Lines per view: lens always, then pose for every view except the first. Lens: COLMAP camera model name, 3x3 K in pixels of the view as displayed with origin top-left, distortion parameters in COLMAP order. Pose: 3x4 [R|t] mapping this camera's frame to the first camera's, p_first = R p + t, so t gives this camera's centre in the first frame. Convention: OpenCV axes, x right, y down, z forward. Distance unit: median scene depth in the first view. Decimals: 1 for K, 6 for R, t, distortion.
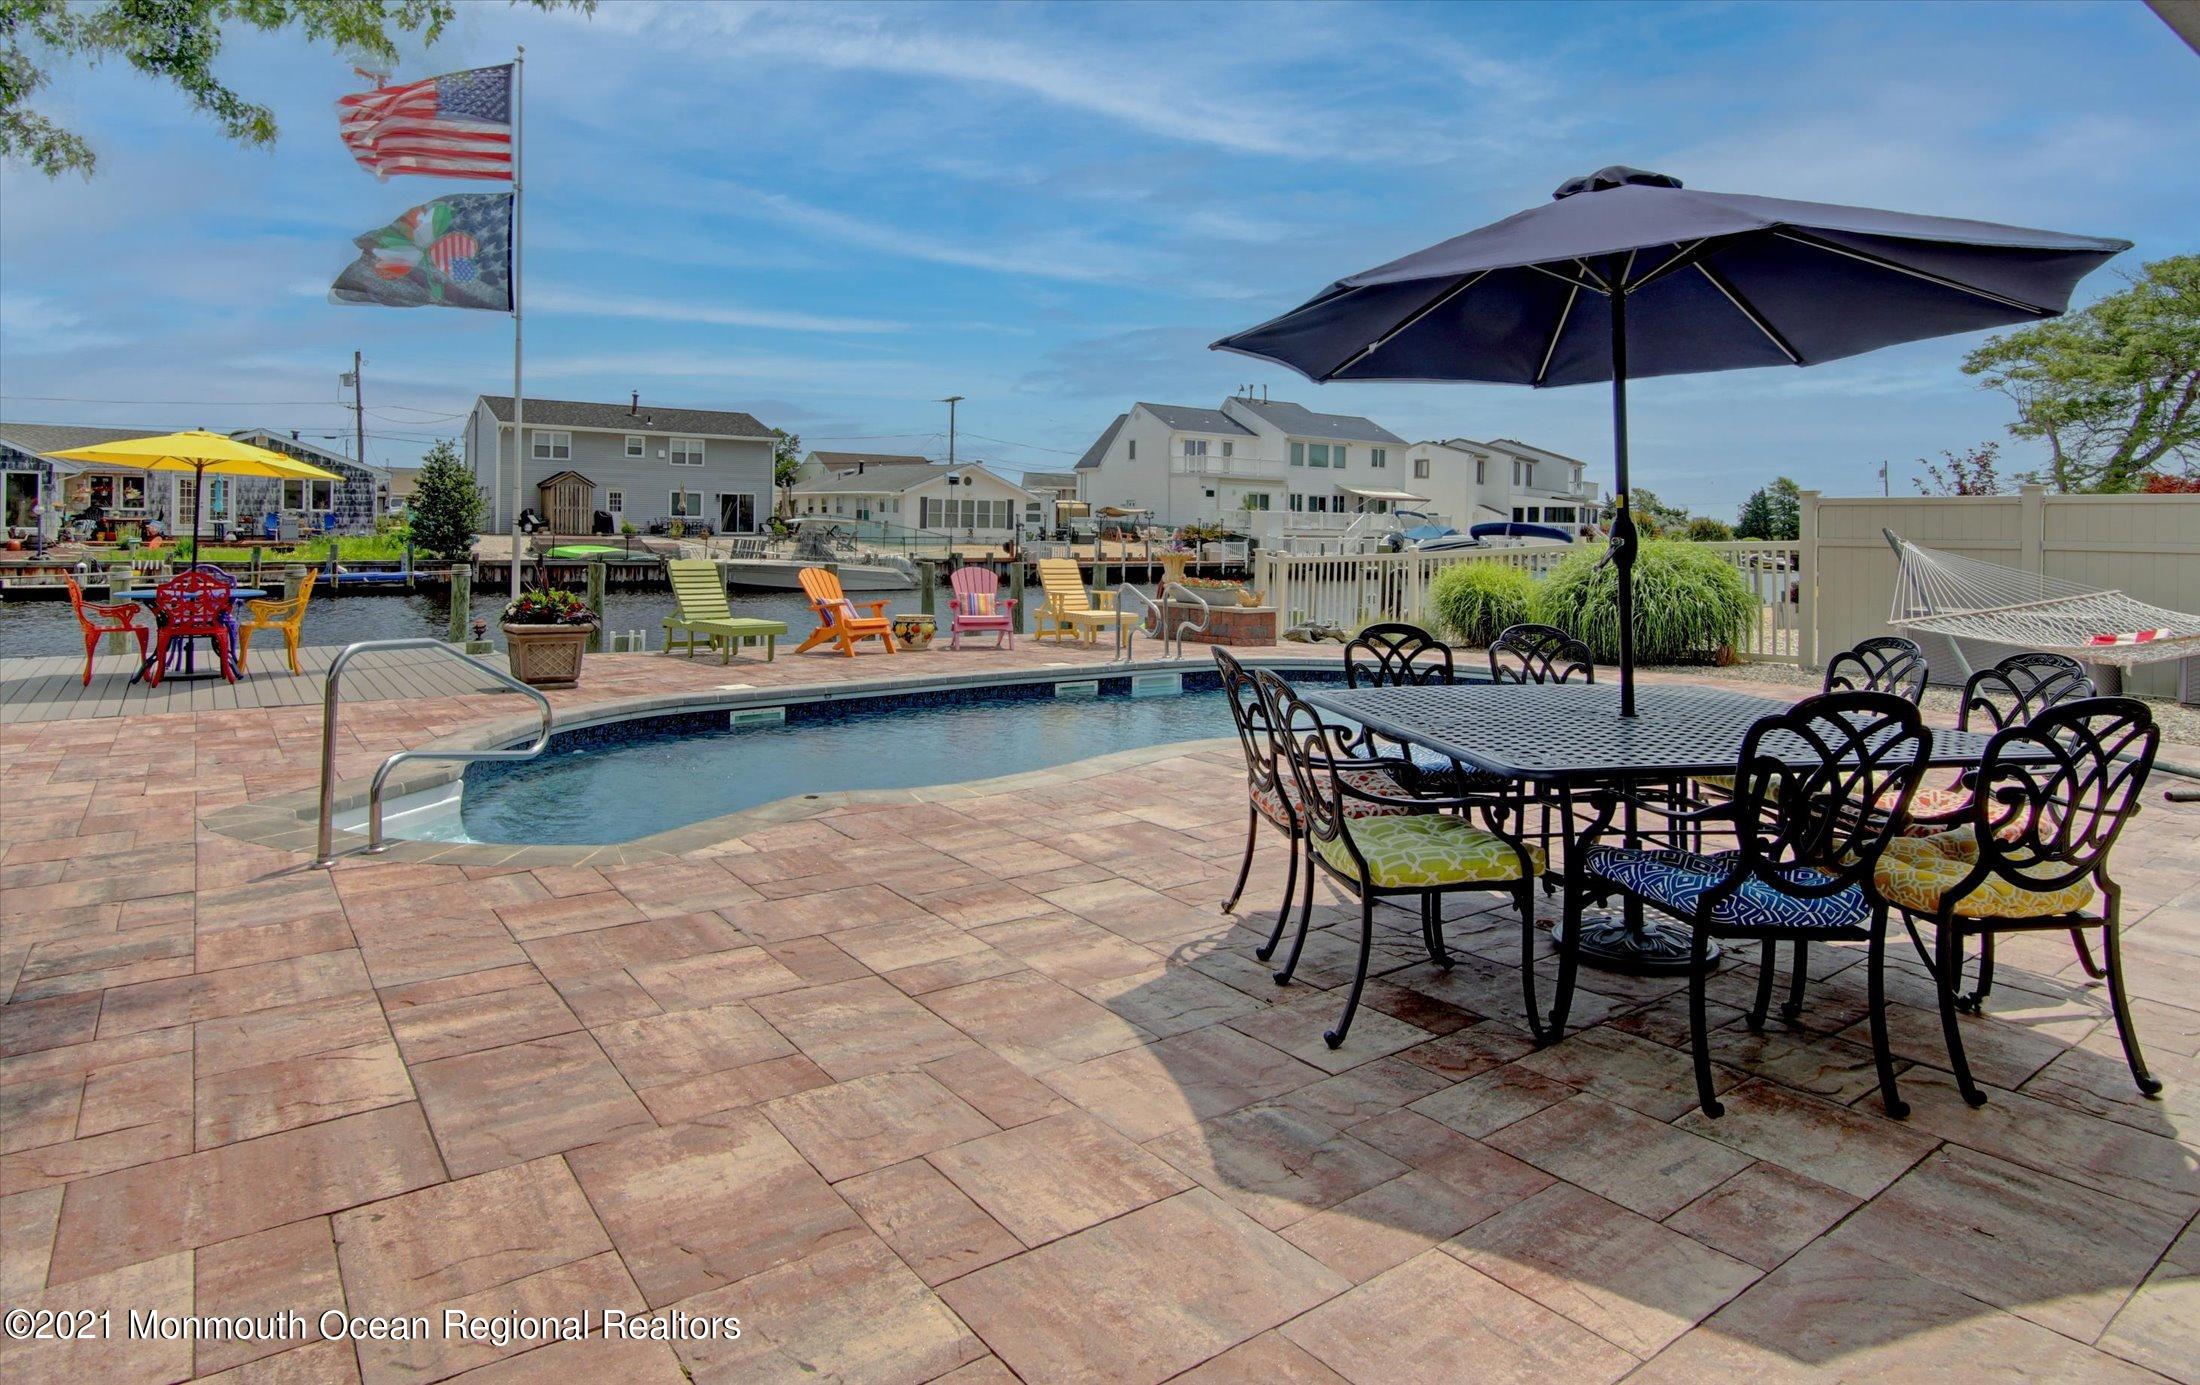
lens RADIAL K [[1217.3, 0, 1092.3], [0, 1217.3, 510.8], [0, 0, 1]] dist [-0.019603, 0.001021]
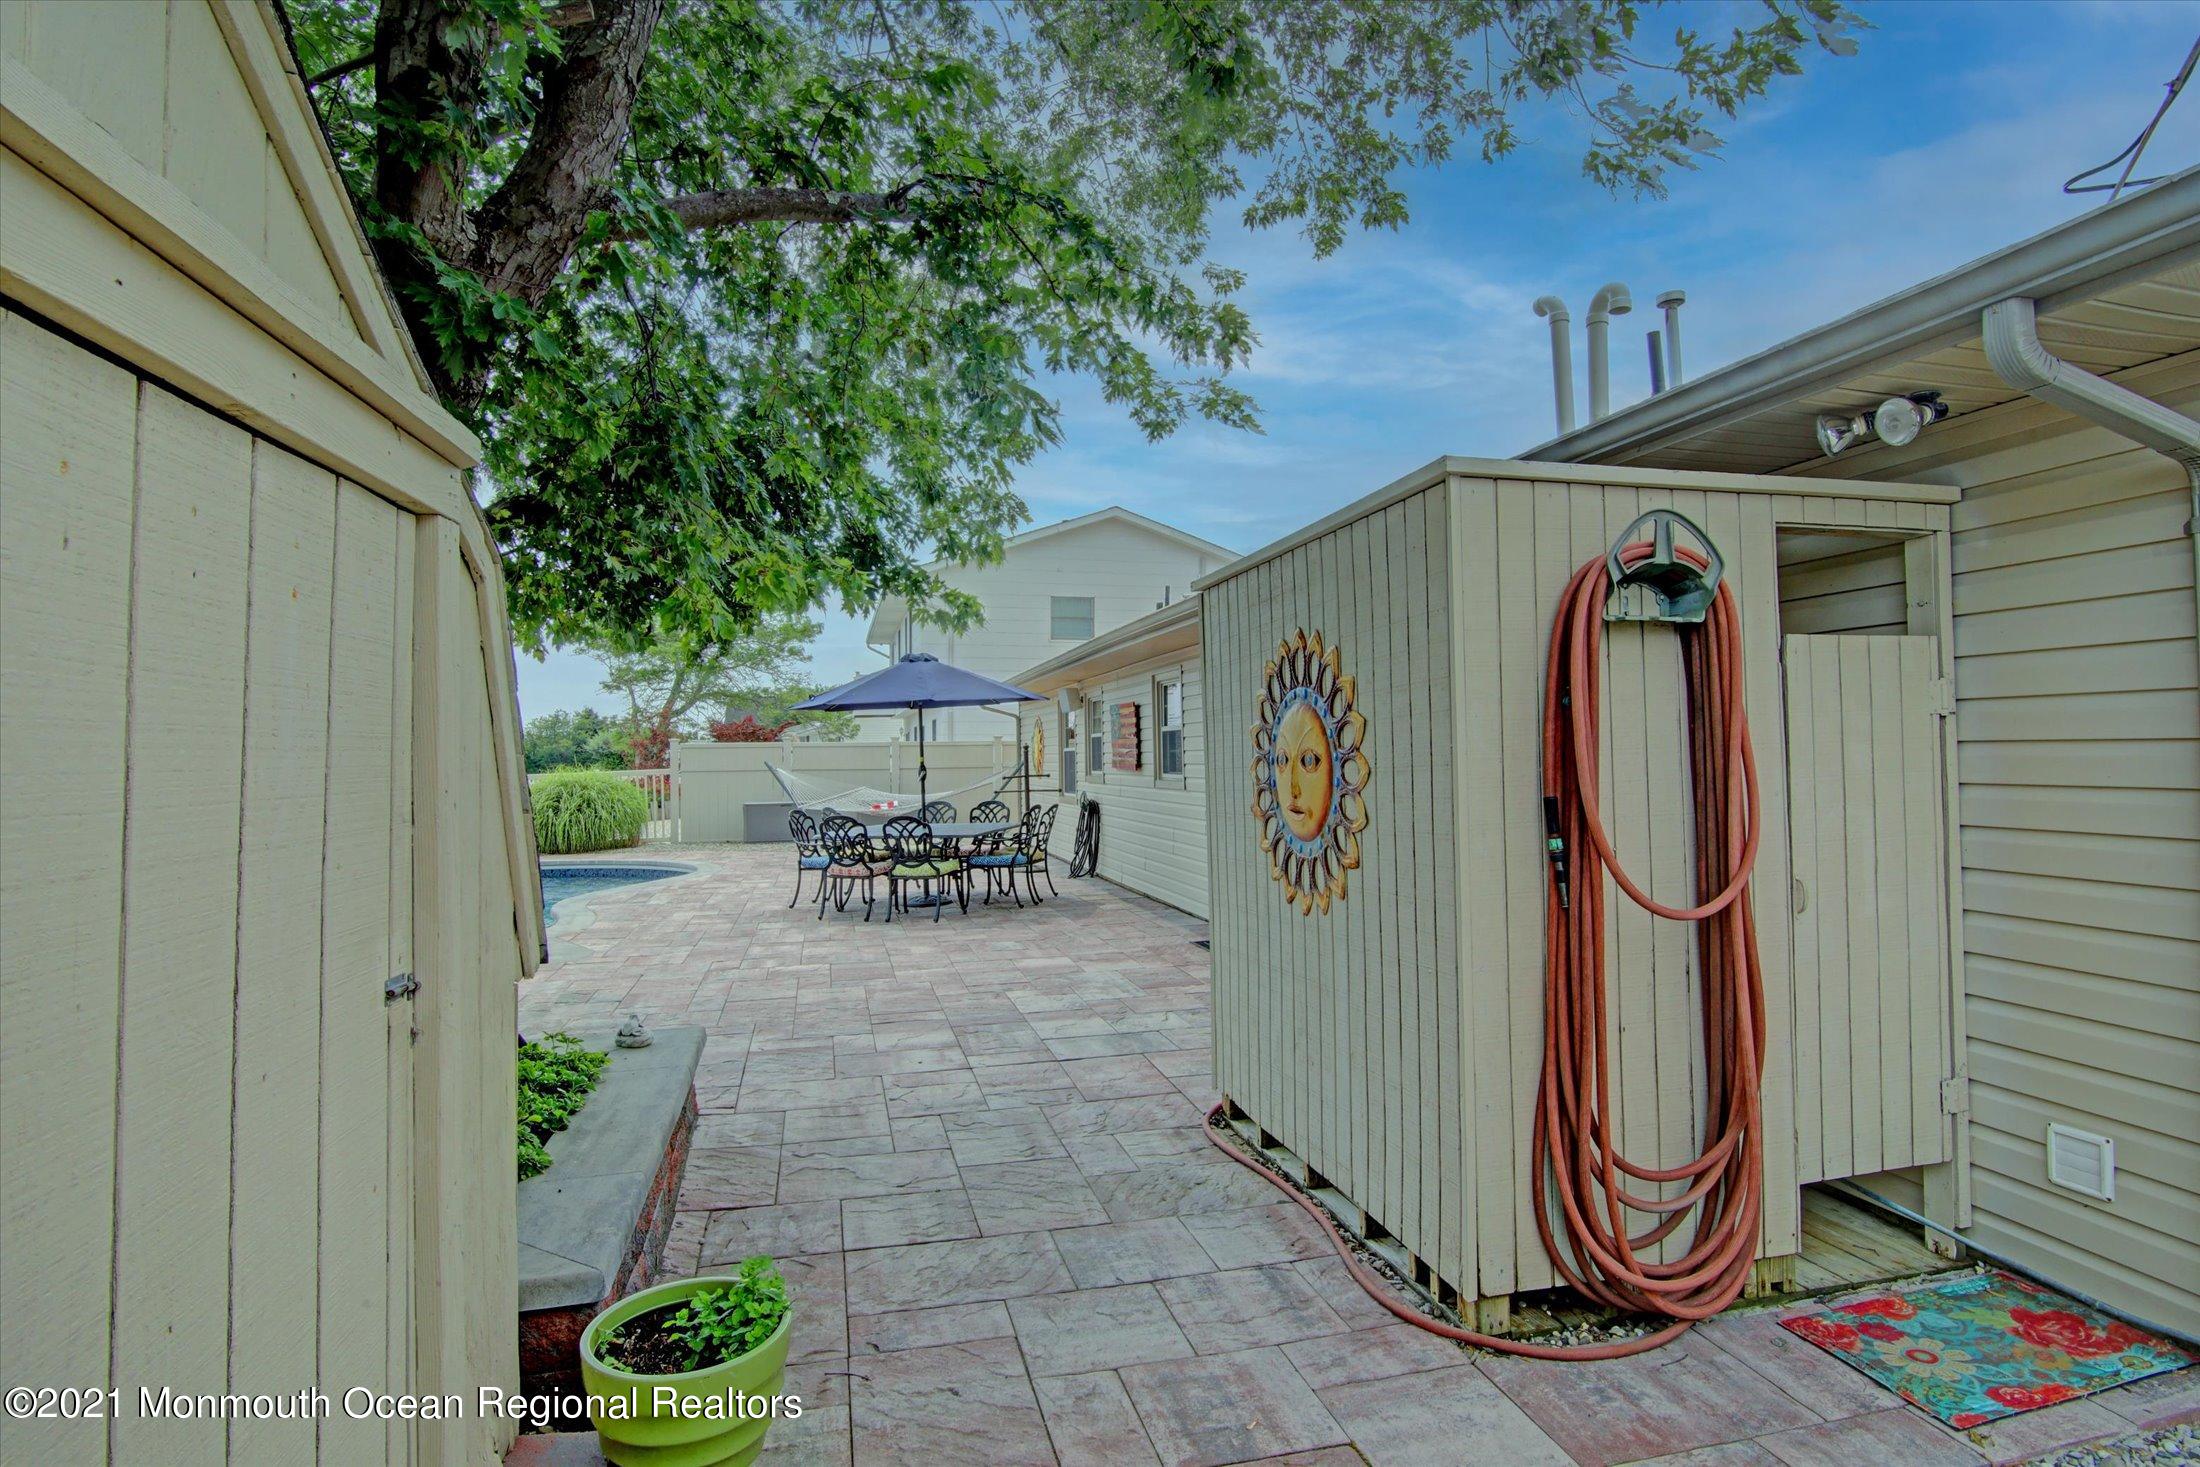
lens RADIAL K [[1134.7, 0, 1100.0], [0, 1134.7, 733.5], [0, 0, 1]] dist [-0.003633, -0.000004]
pose [[0.385534, -0.000988, 0.922693, -0.170677], [0.002849, 0.999996, -0.000120, -0.006020], [-0.922689, 0.002675, 0.385535, -0.044346]]
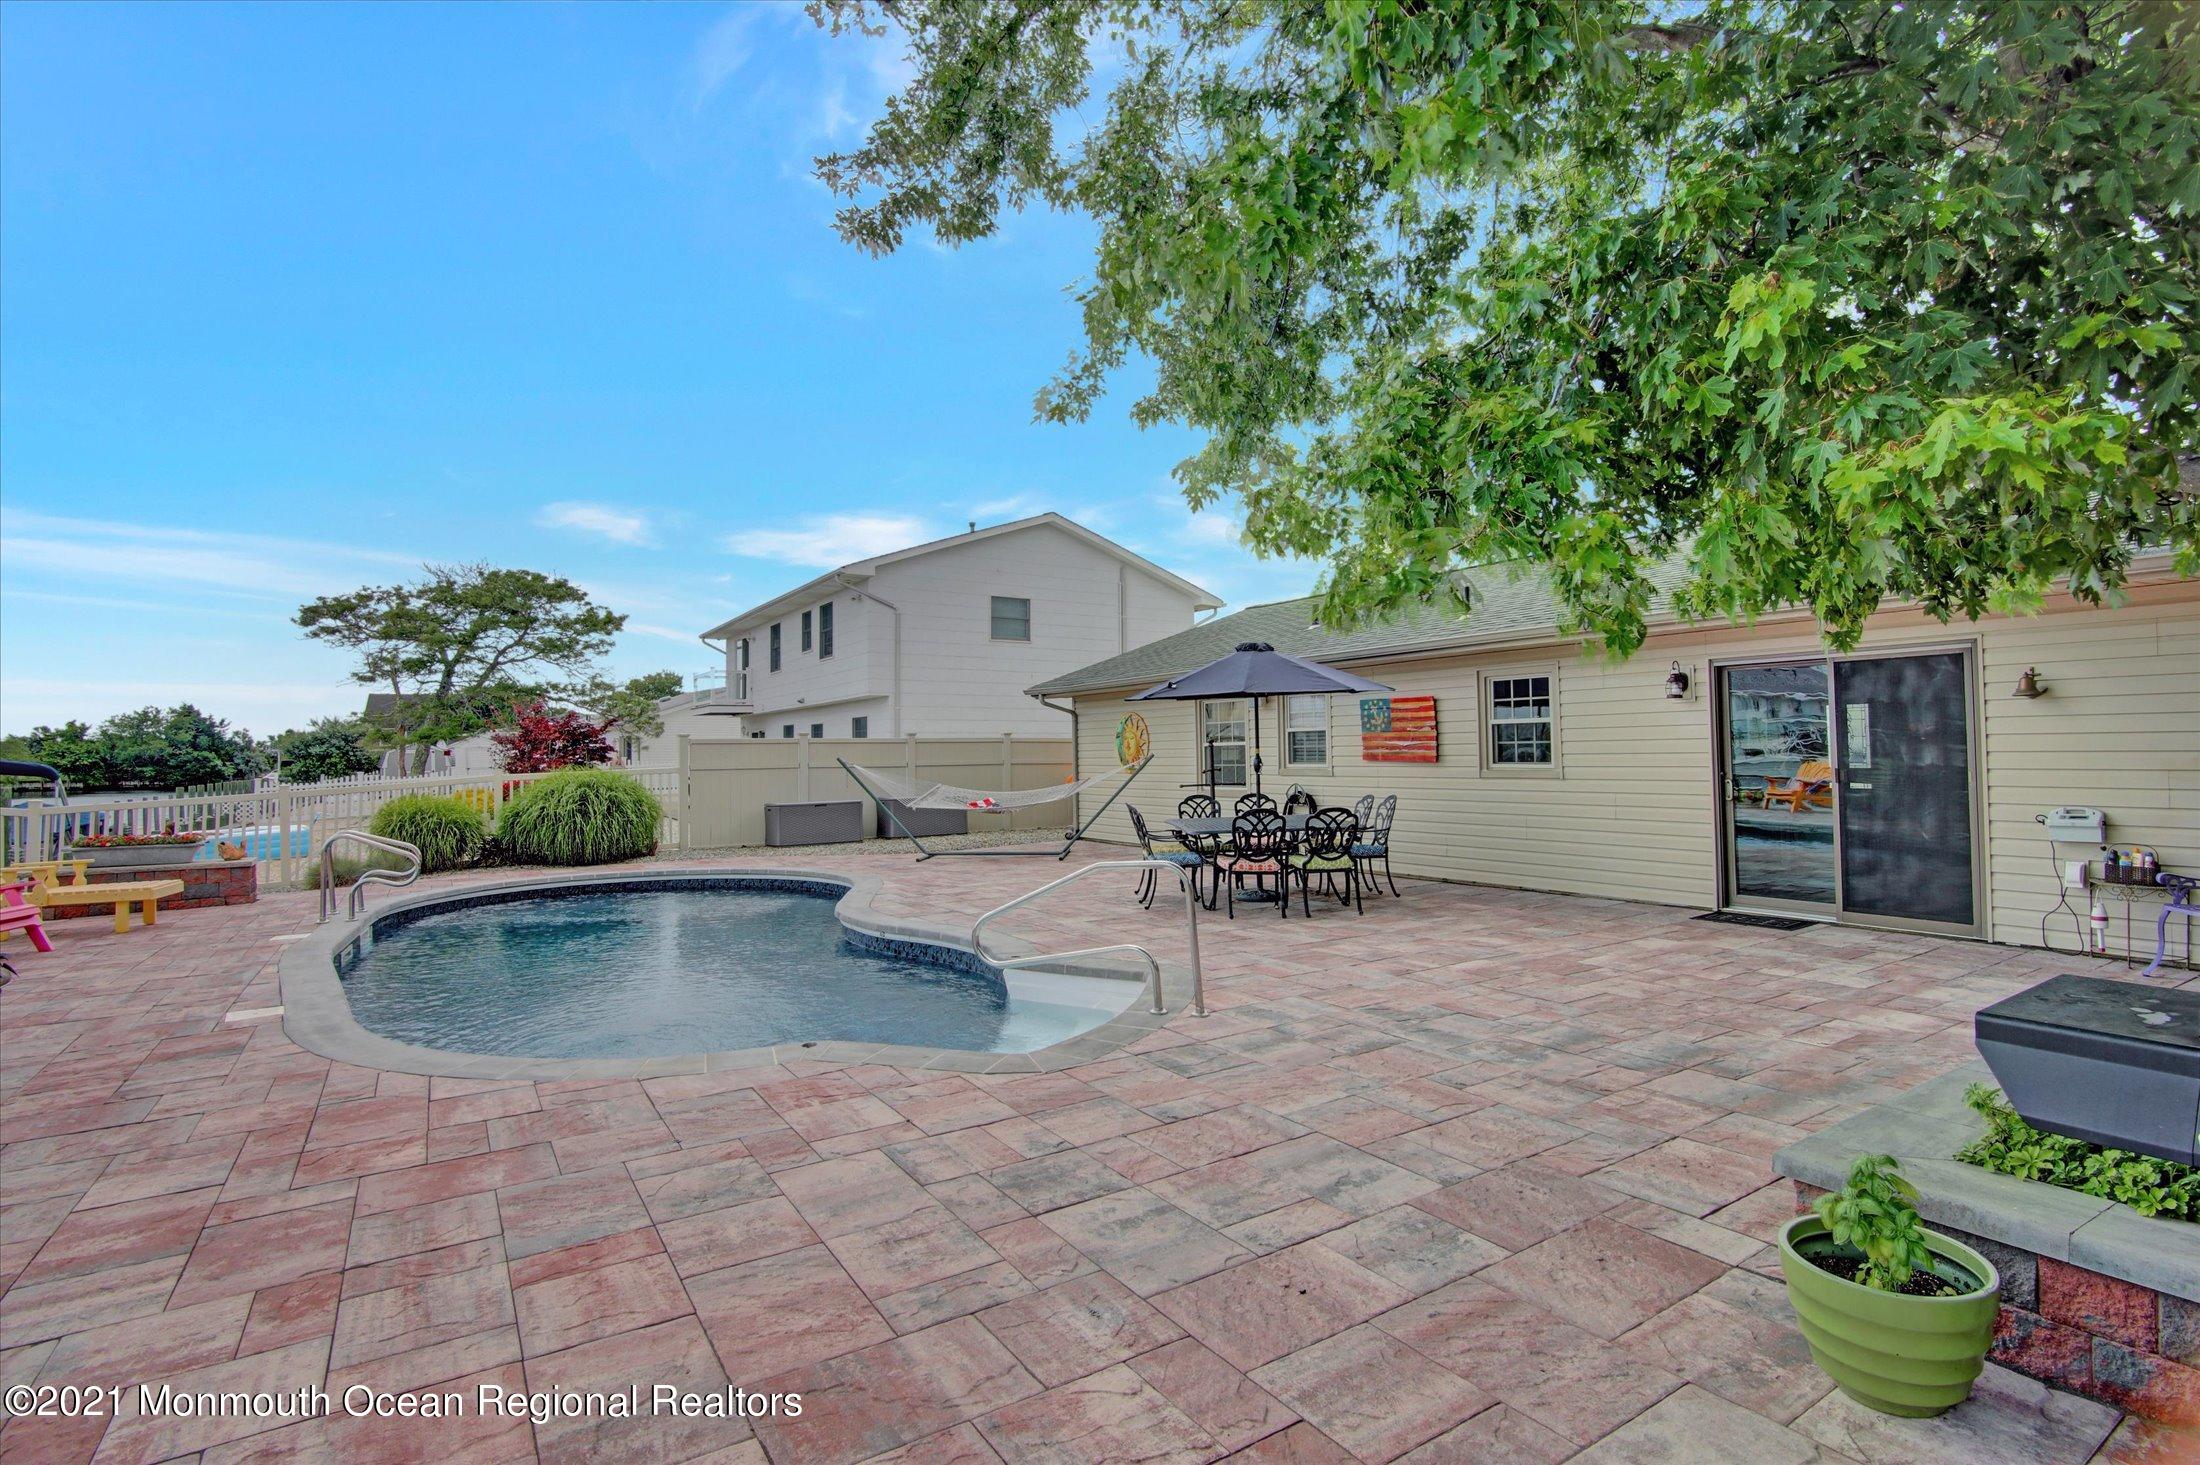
lens RADIAL K [[1059.8, 0, 1100.5], [0, 1059.8, 715.9], [0, 0, 1]] dist [-0.019537, 0.000469]
pose [[0.068998, 0.021055, 0.997395, -0.184357], [-0.001696, 0.999778, -0.020988, -0.003120], [-0.997615, -0.000244, 0.069018, 0.101466]]
